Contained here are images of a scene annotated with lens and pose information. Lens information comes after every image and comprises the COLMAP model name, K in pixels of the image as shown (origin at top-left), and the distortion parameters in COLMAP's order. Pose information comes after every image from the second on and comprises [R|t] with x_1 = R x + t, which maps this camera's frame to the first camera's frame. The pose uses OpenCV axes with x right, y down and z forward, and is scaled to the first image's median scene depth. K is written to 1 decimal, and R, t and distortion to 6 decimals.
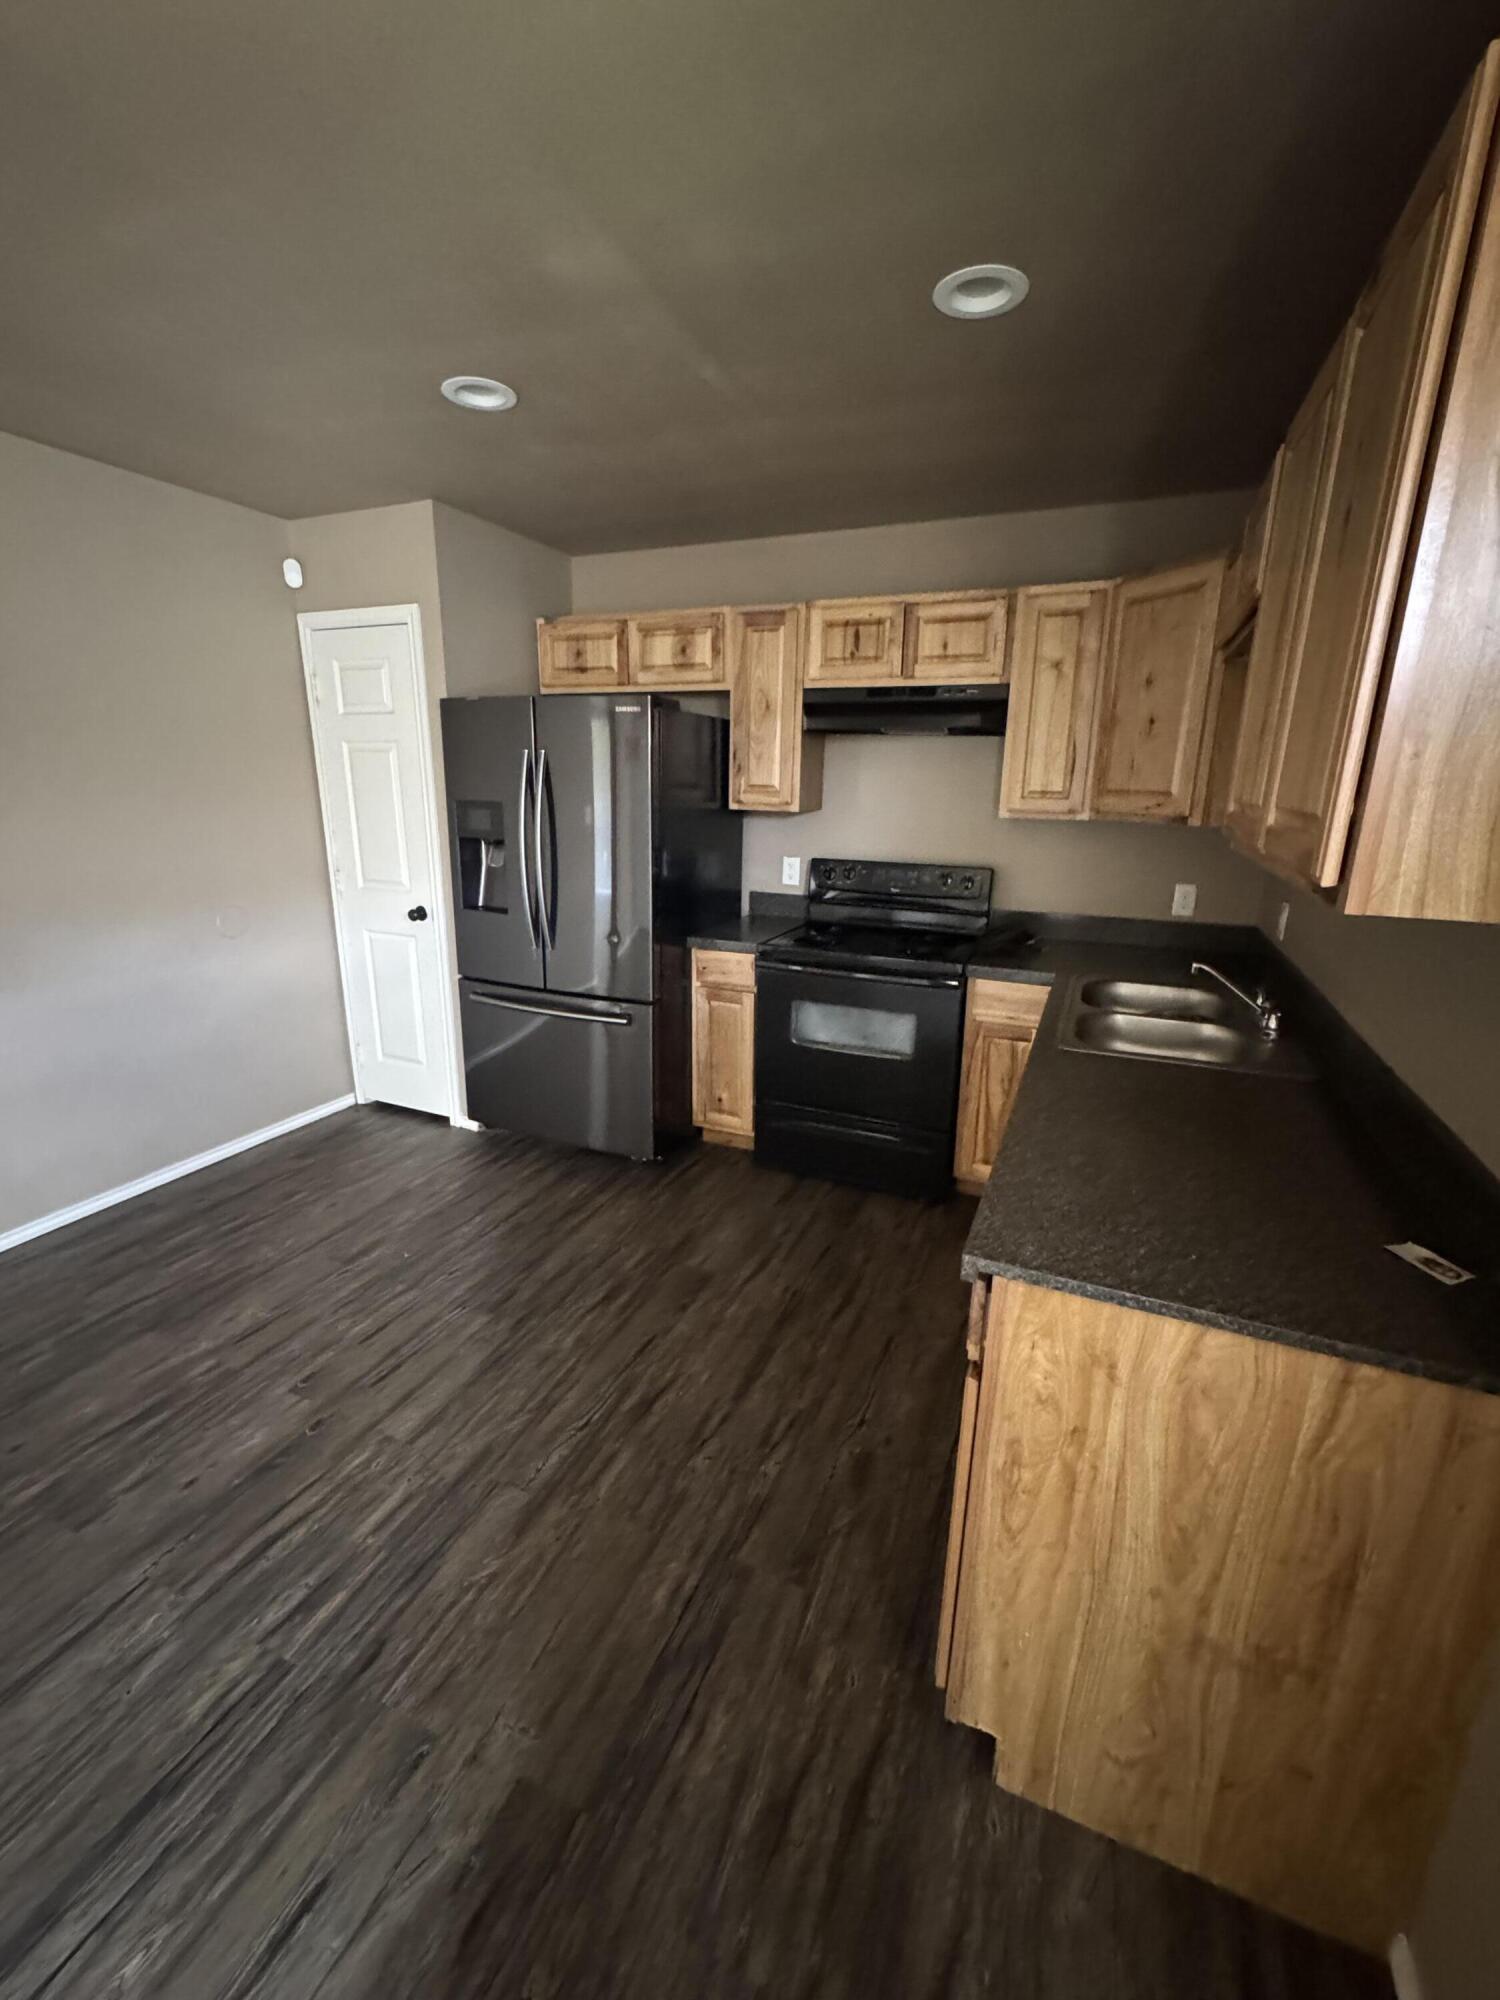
lens RADIAL K [[826.4, 0, 757.9], [0, 826.4, 1005.5], [0, 0, 1]] dist [-0.005534, 0.000585]
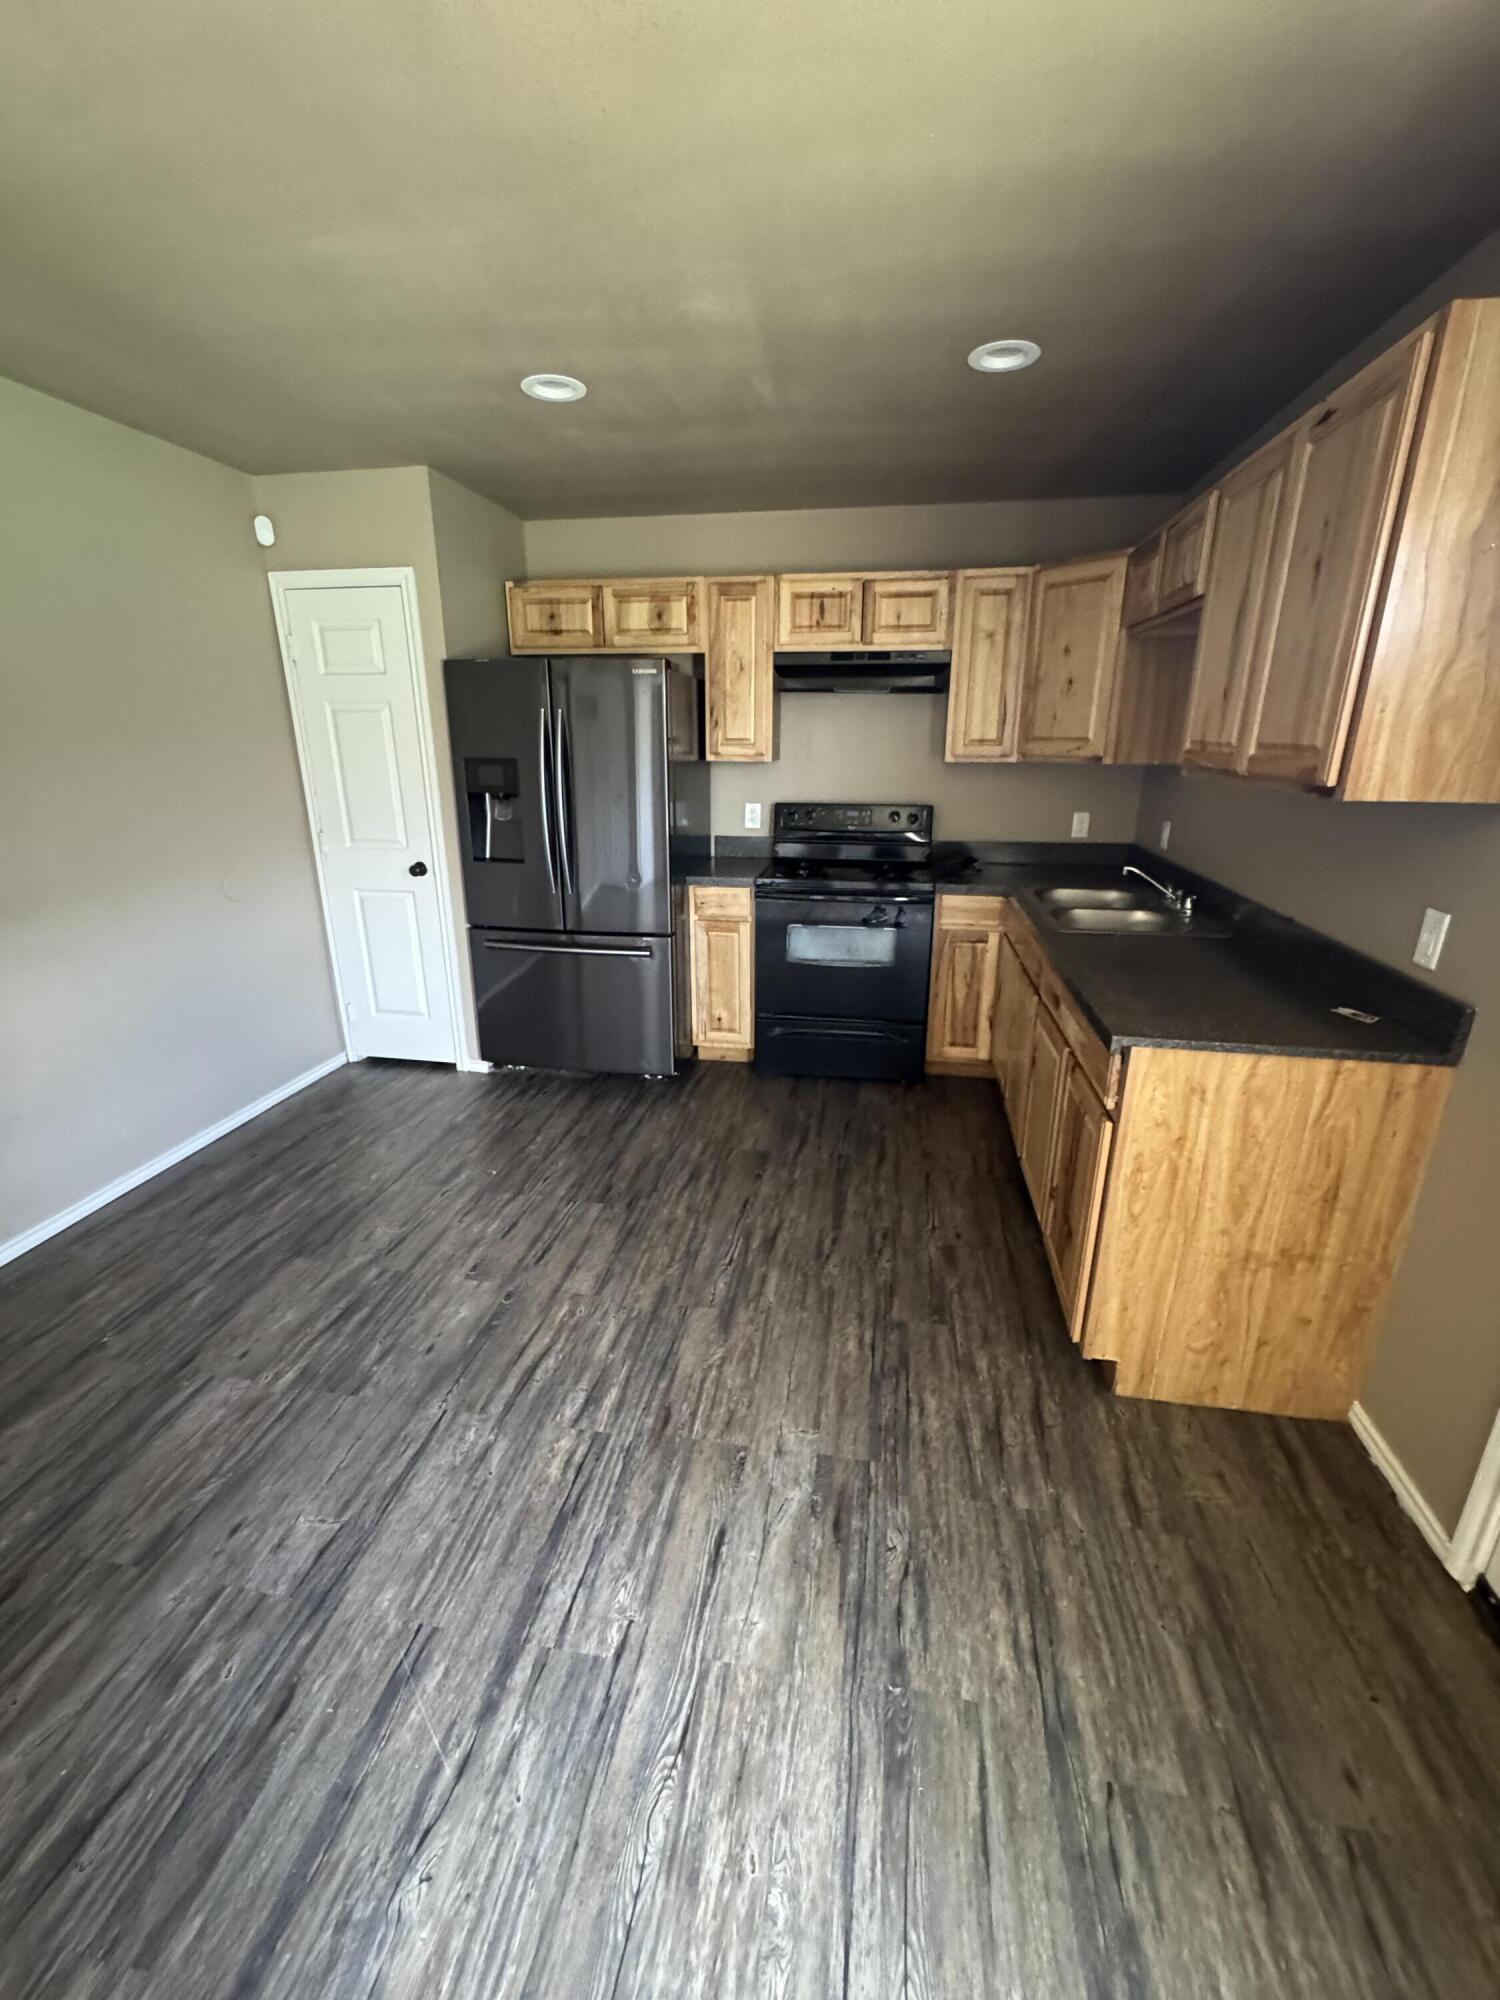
lens RADIAL K [[826.4, 0, 755.5], [0, 826.4, 1009.3], [0, 0, 1]] dist [-0.005534, 0.000585]
pose [[0.972108, -0.087561, 0.217574, -0.373885], [0.075800, 0.995203, 0.061843, 0.051350], [-0.221946, -0.043626, 0.974083, -0.186812]]
